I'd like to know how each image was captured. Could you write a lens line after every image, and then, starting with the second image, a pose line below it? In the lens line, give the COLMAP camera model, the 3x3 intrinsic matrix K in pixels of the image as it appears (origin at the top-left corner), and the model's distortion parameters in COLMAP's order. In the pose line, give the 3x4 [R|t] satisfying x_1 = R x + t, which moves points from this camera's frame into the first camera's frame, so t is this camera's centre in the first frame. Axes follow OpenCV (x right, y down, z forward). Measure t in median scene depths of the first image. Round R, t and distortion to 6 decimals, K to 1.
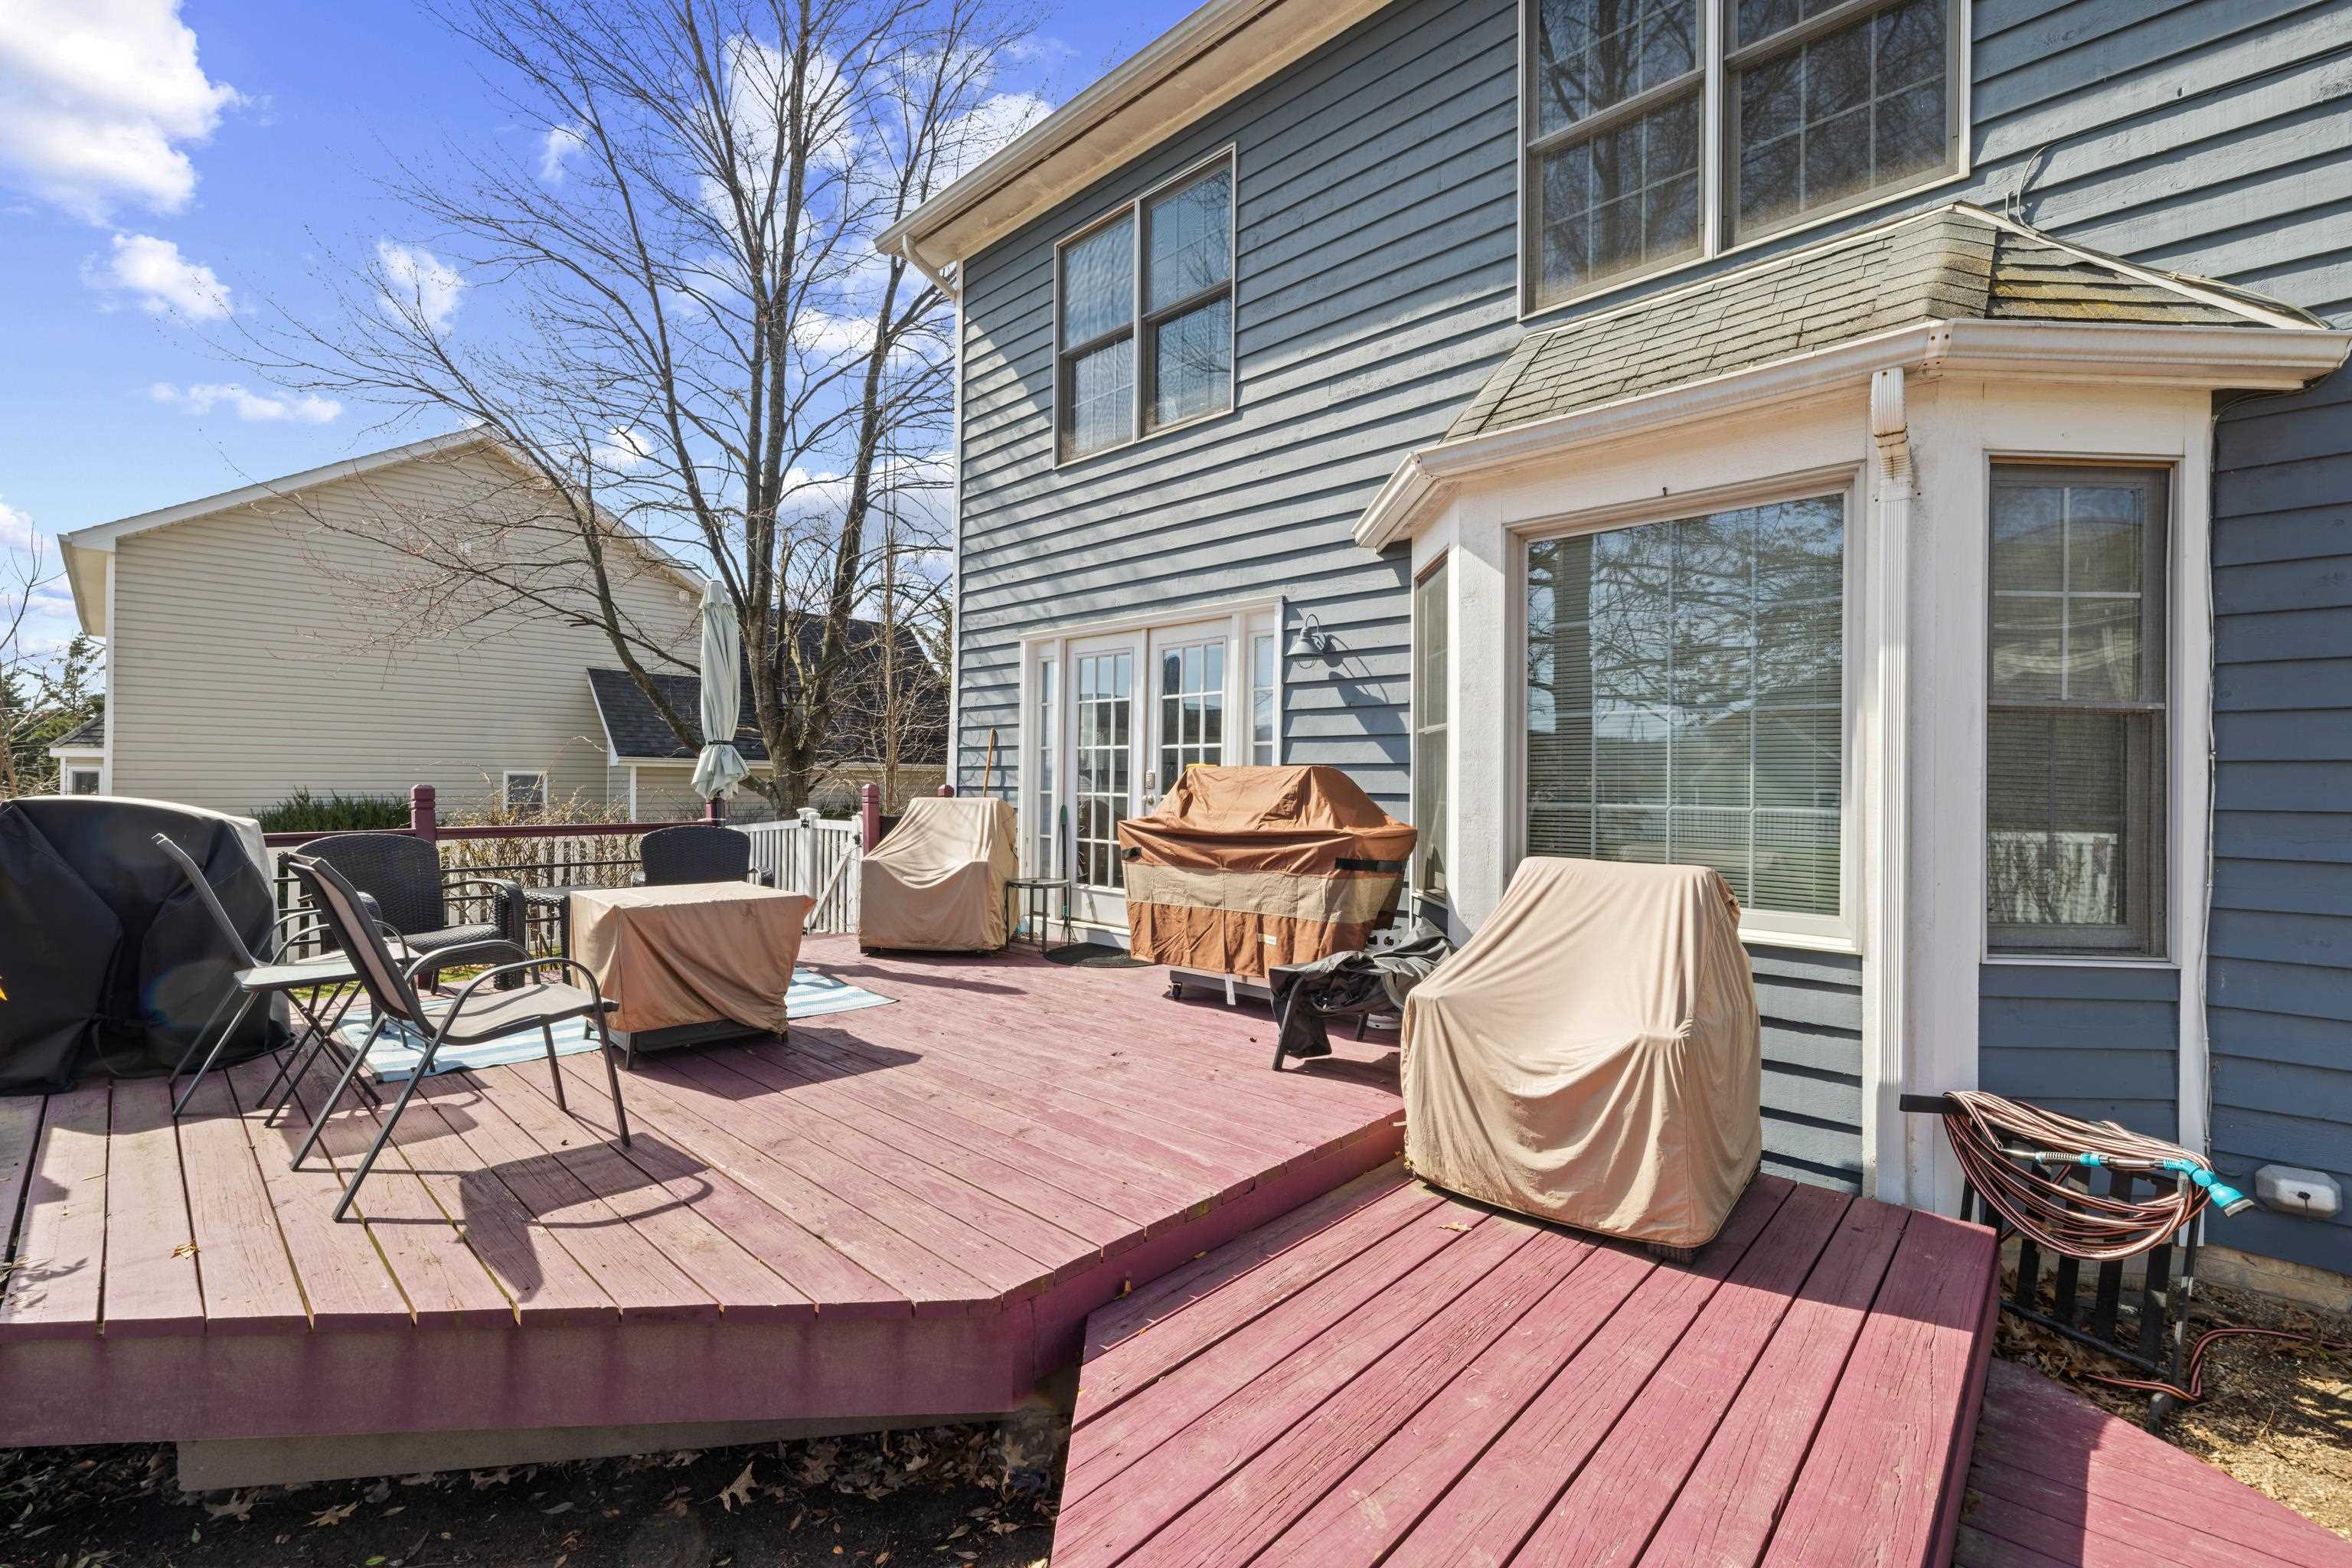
lens RADIAL K [[1003.8, 0, 1156.9], [0, 1003.8, 774.0], [0, 0, 1]] dist [0.000757, -0.001187]
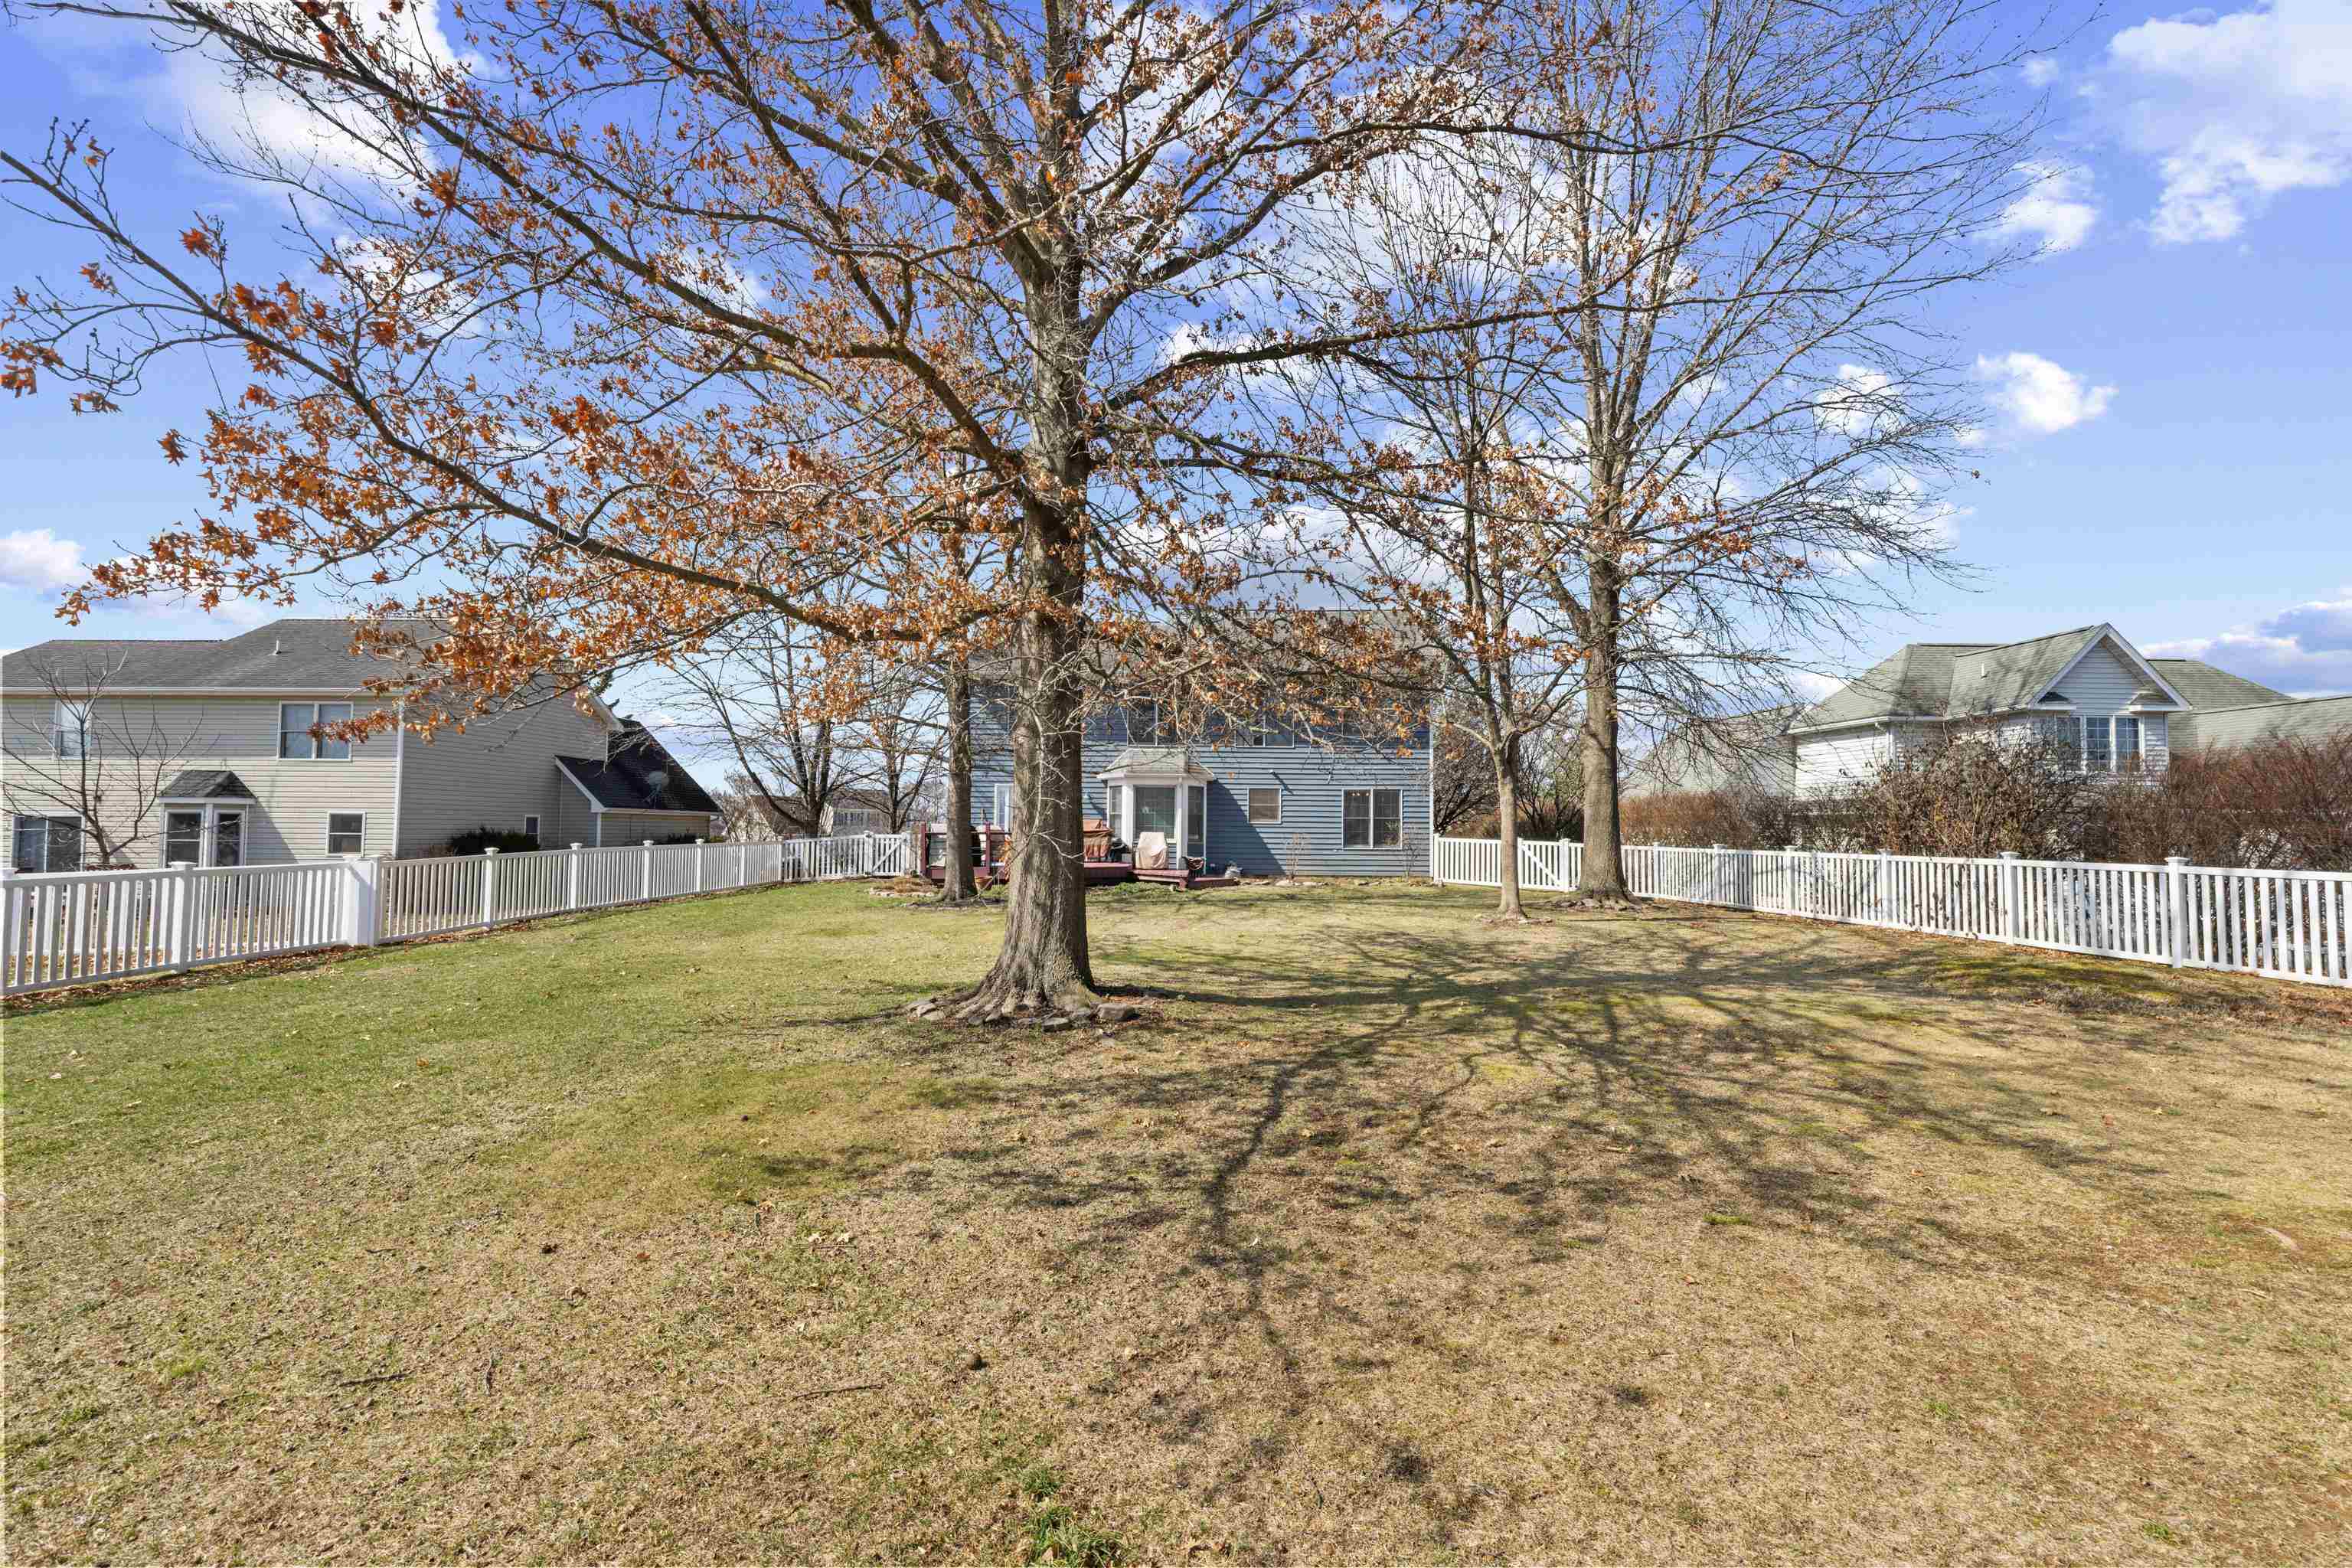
lens RADIAL K [[1003.8, 0, 1173.3], [0, 1003.8, 783.2], [0, 0, 1]] dist [0.000757, -0.001187]
pose [[0.750829, 0.034900, 0.659573, -3.000436], [-0.009697, 0.999078, -0.041827, 0.016187], [-0.660425, 0.025009, 0.750475, -3.260989]]
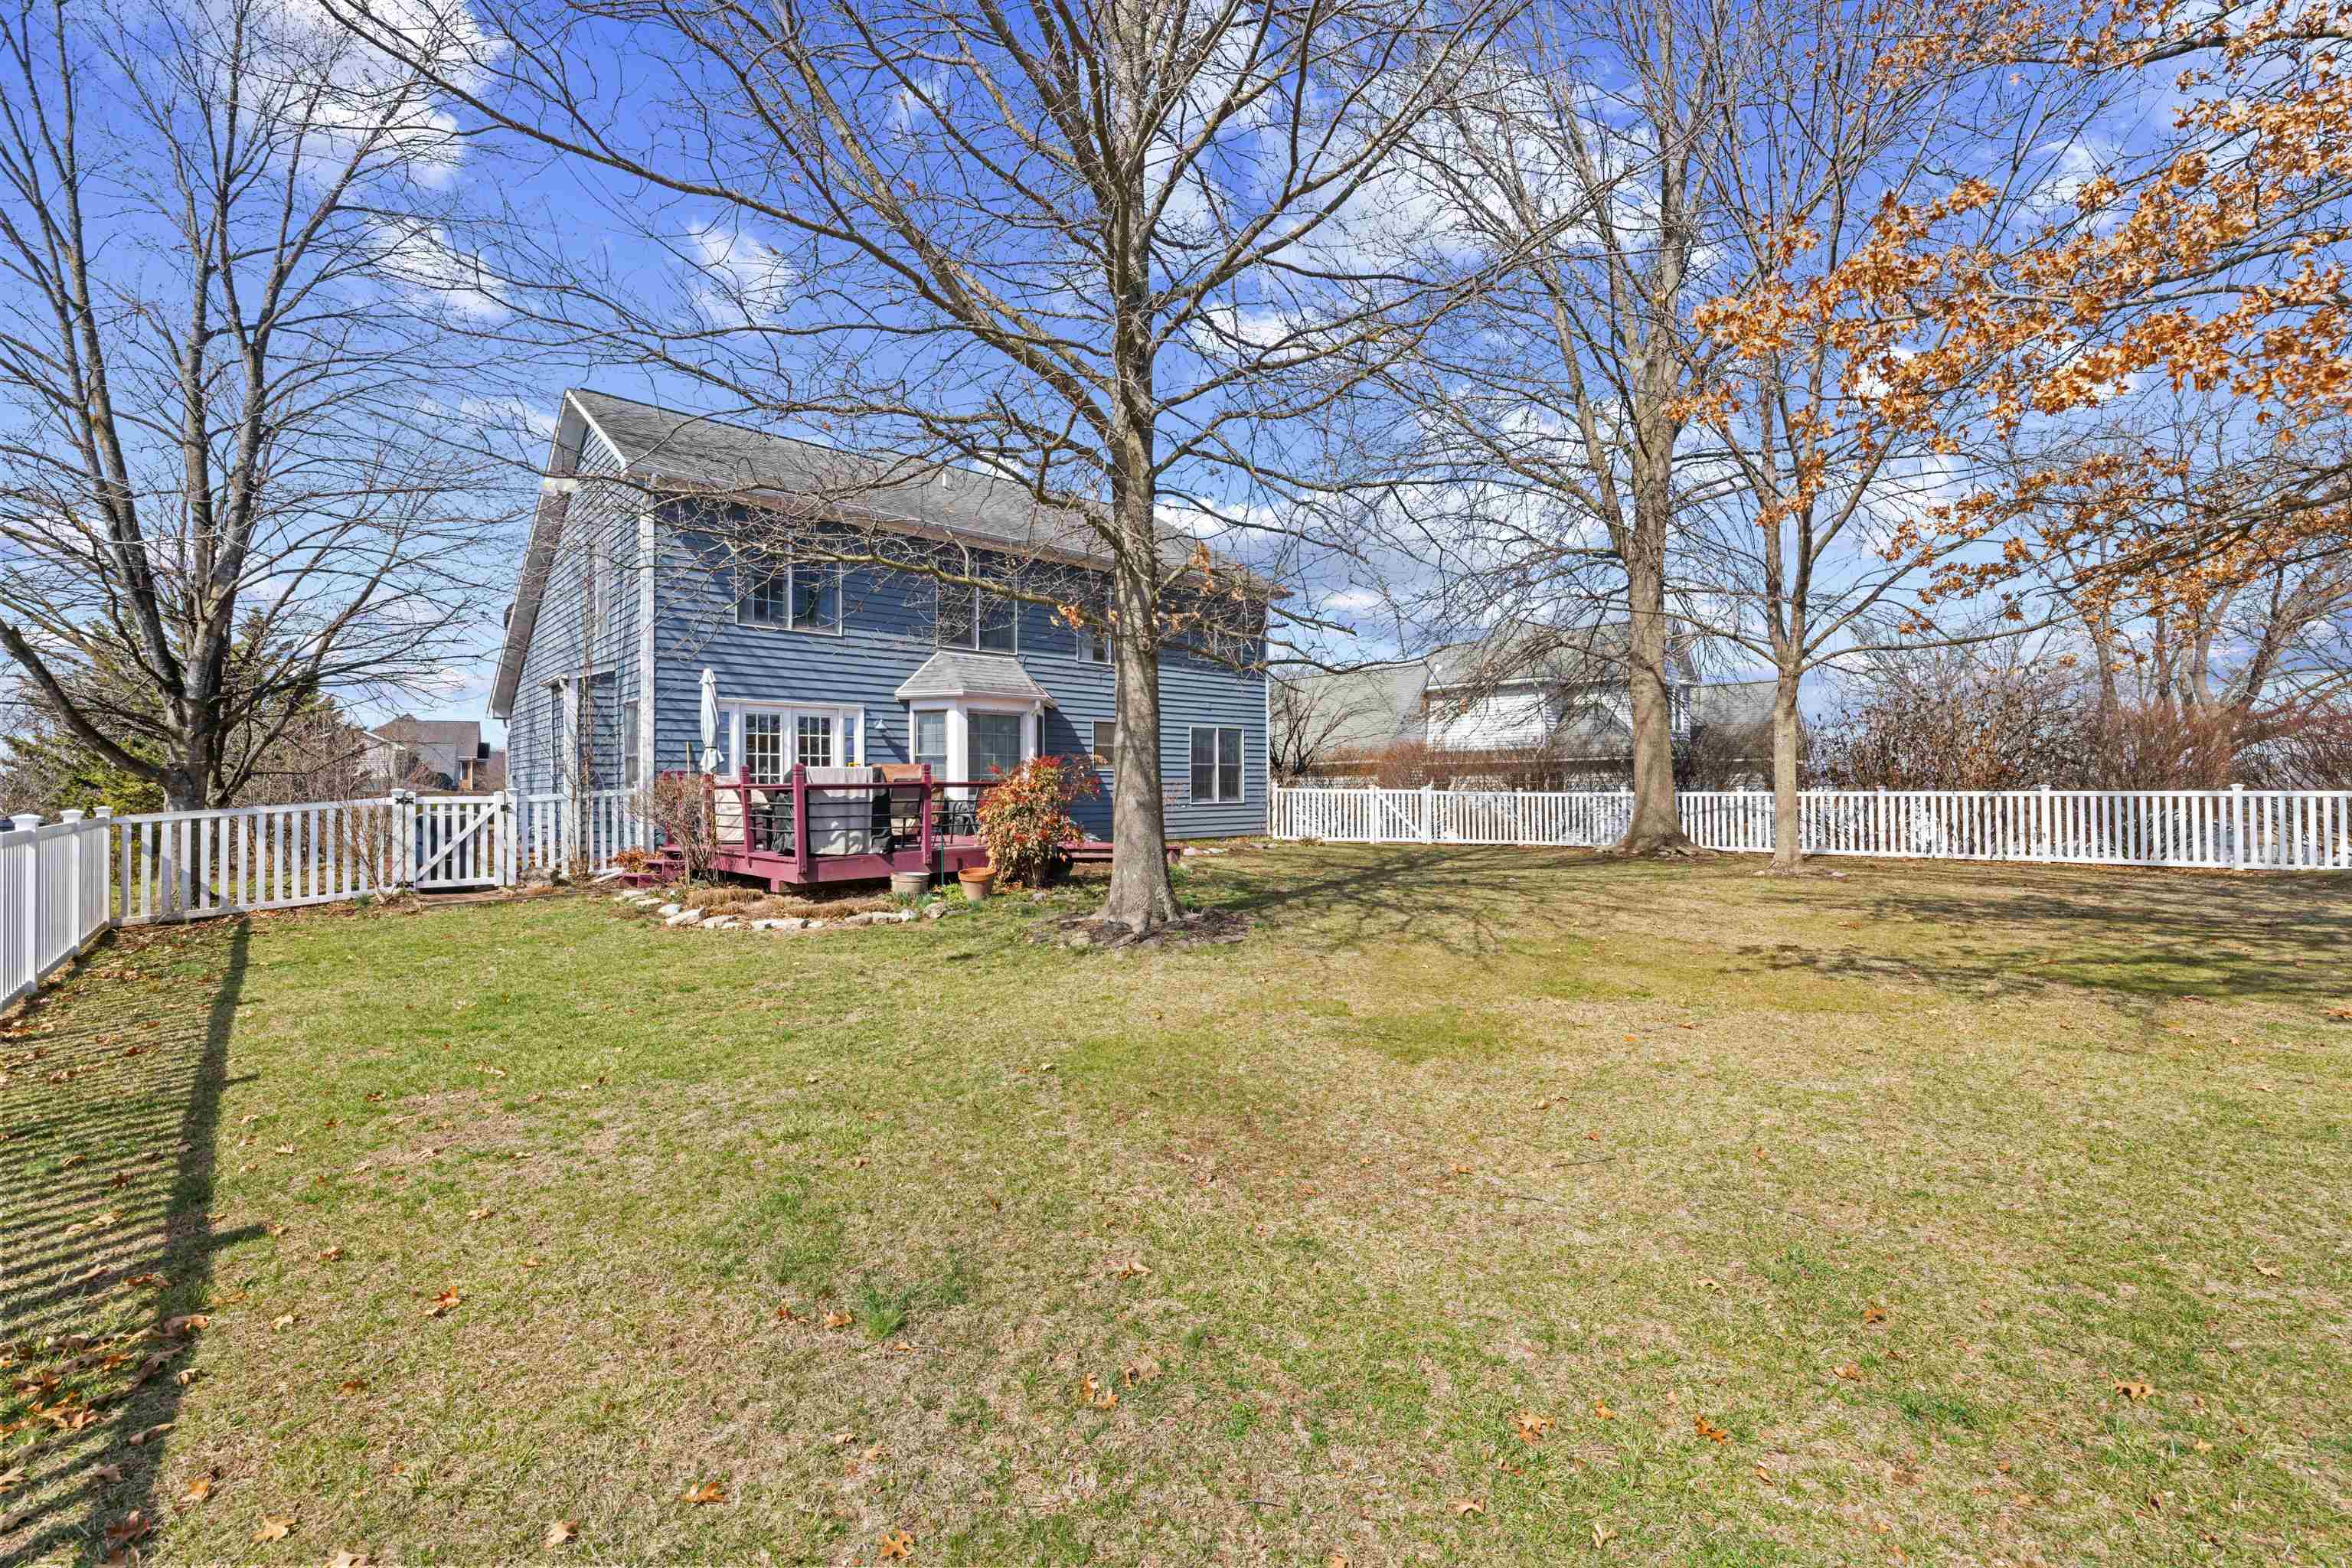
lens RADIAL K [[1003.8, 0, 1186.6], [0, 1003.8, 778.4], [0, 0, 1]] dist [0.000757, -0.001187]
pose [[0.052583, 0.009483, 0.998572, -2.935041], [0.002841, 0.999949, -0.009645, 0.068593], [-0.998613, 0.003344, 0.052553, -0.108031]]
